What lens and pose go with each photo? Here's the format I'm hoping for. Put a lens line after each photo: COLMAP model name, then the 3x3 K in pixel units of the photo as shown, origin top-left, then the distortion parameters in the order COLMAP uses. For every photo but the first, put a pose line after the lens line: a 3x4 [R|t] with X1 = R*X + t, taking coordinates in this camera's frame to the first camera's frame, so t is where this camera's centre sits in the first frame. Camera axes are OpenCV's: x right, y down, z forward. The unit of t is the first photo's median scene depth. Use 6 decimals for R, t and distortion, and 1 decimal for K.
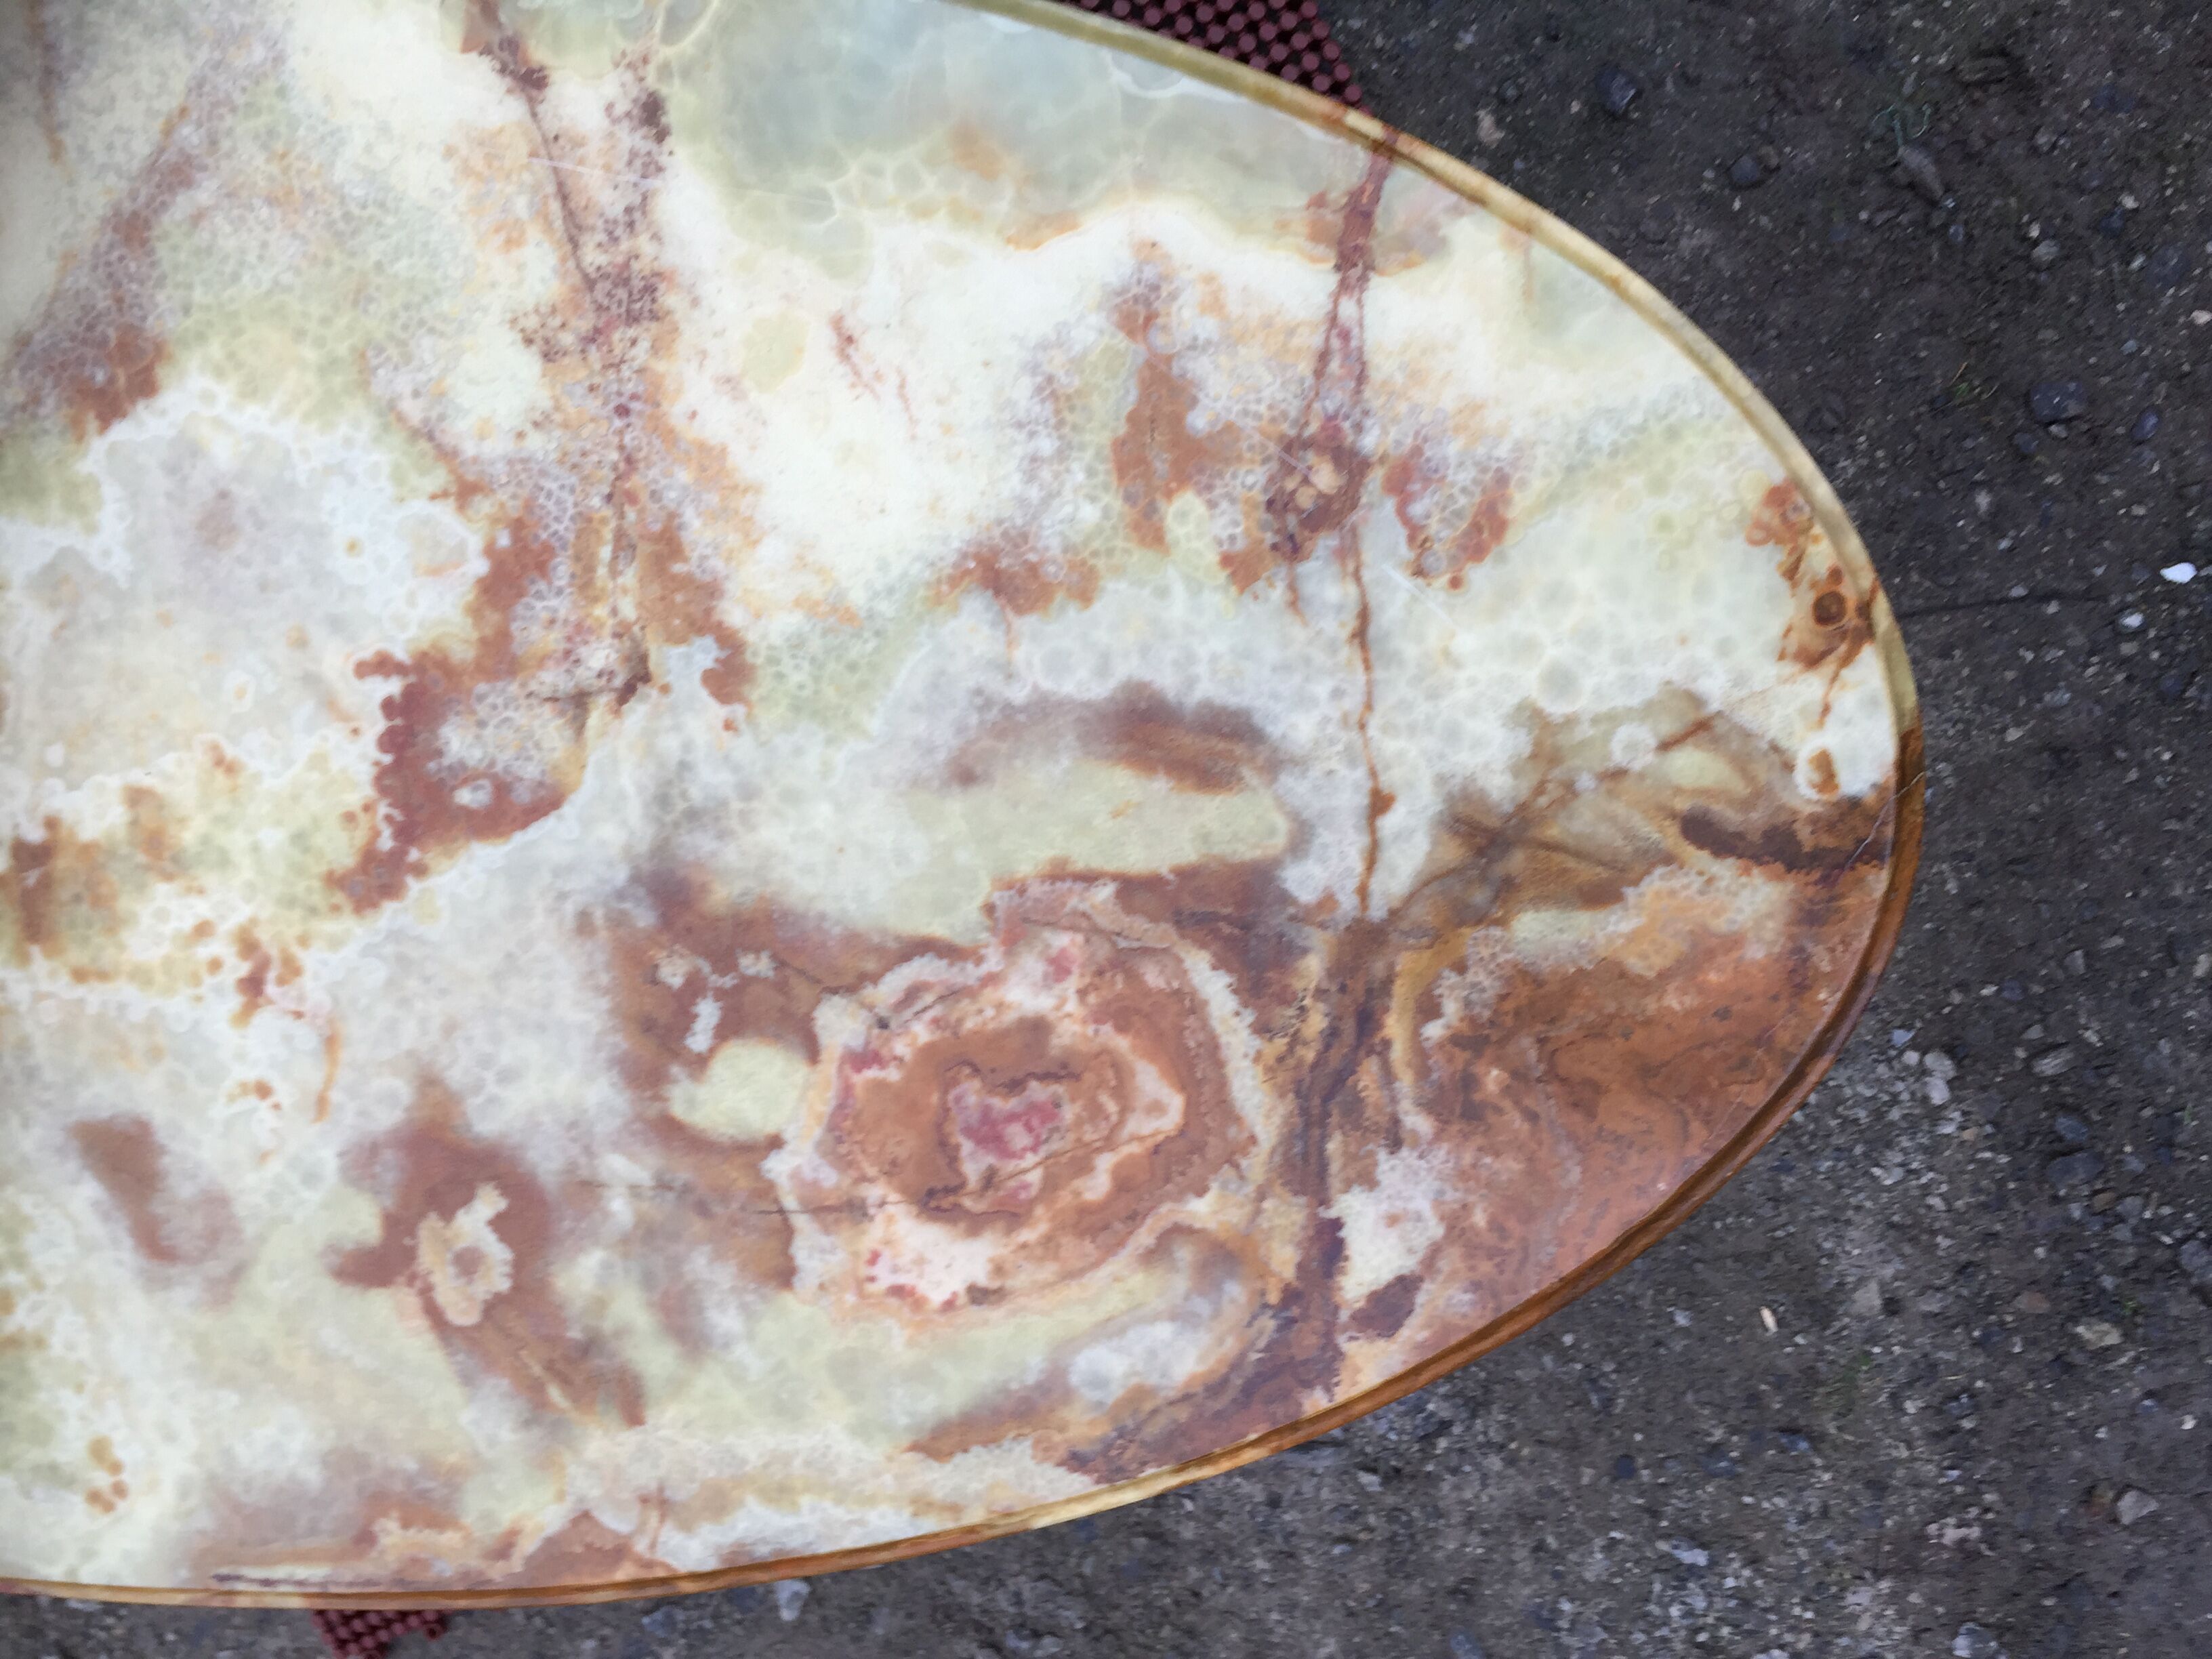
lens RADIAL K [[1888.8, 0, 1126.8], [0, 1888.8, 829.4], [0, 0, 1]] dist [0.079693, -0.113111]
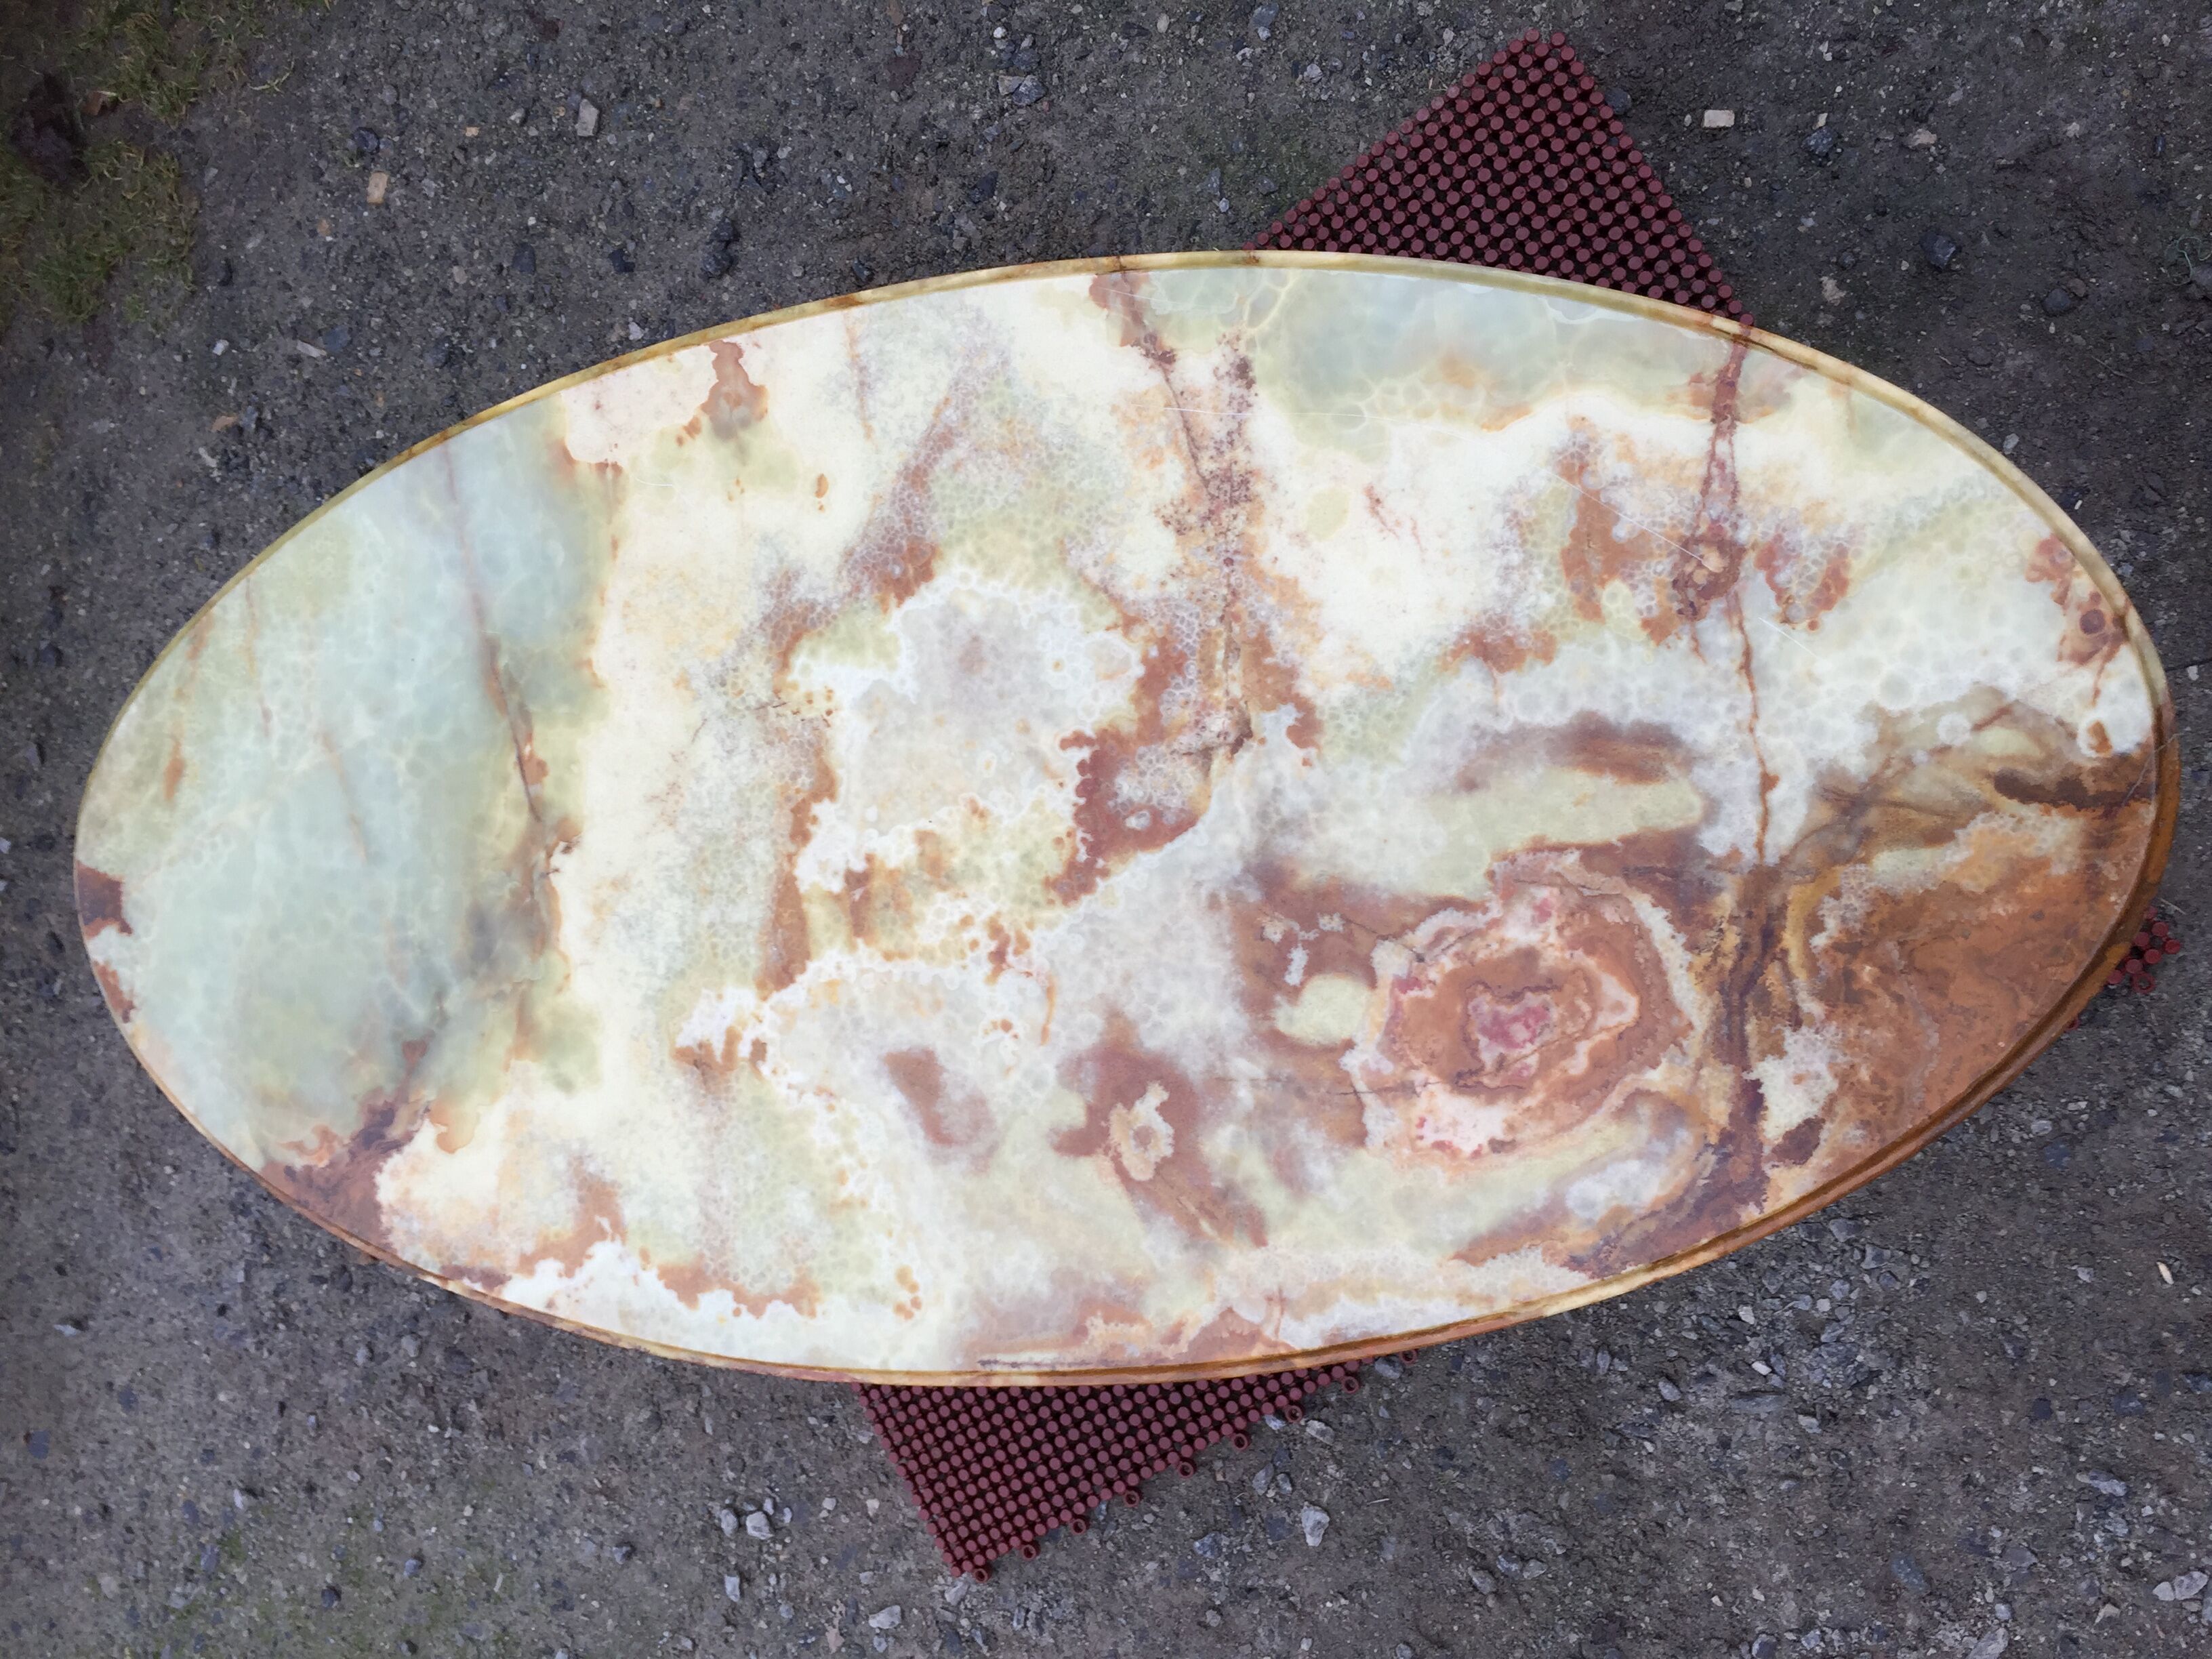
lens RADIAL K [[1888.8, 0, 1124.4], [0, 1888.8, 840.0], [0, 0, 1]] dist [0.079693, -0.113111]
pose [[0.978516, -0.056066, -0.198400, -0.056340], [0.040294, 0.995763, -0.082660, 0.122012], [0.202194, 0.072890, 0.976629, -0.474126]]
